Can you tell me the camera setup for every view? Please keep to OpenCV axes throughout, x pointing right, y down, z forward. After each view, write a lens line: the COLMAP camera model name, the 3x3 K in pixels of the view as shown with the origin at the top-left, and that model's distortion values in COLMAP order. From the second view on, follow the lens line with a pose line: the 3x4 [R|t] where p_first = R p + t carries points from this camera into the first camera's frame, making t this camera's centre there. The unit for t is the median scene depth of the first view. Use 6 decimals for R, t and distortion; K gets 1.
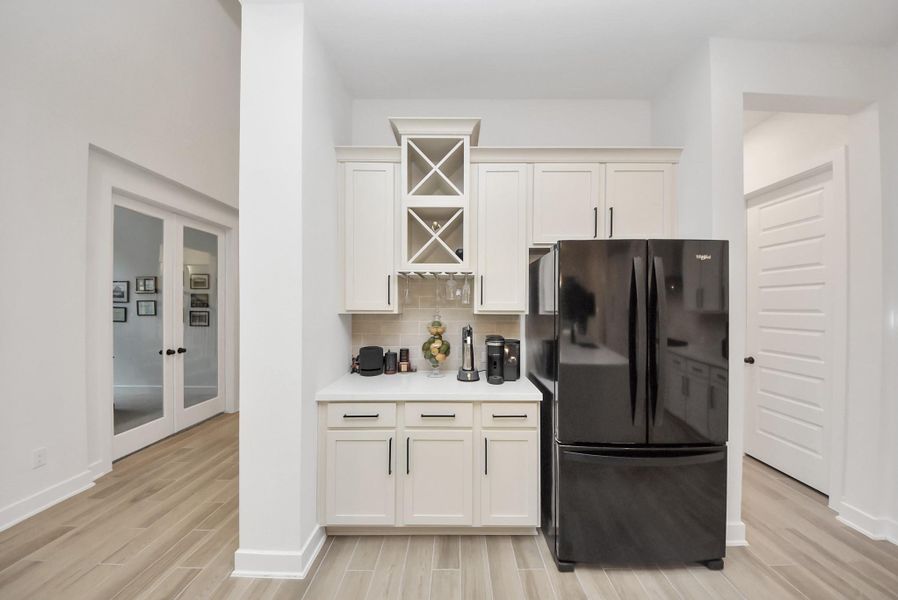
lens RADIAL K [[320.7, 0, 455.1], [0, 320.7, 305.4], [0, 0, 1]] dist [0.000435, -0.006485]
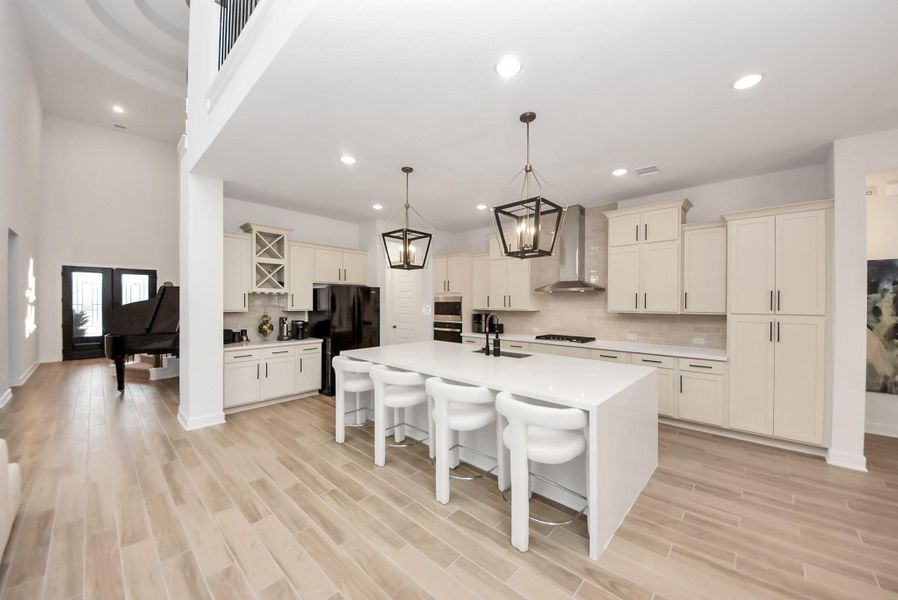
lens RADIAL K [[320.7, 0, 457.2], [0, 320.7, 303.3], [0, 0, 1]] dist [0.000435, -0.006485]
pose [[0.670627, -0.006237, 0.741769, -0.823657], [-0.004875, 0.999906, 0.012815, -0.061863], [-0.741779, -0.012210, 0.670533, -1.412258]]
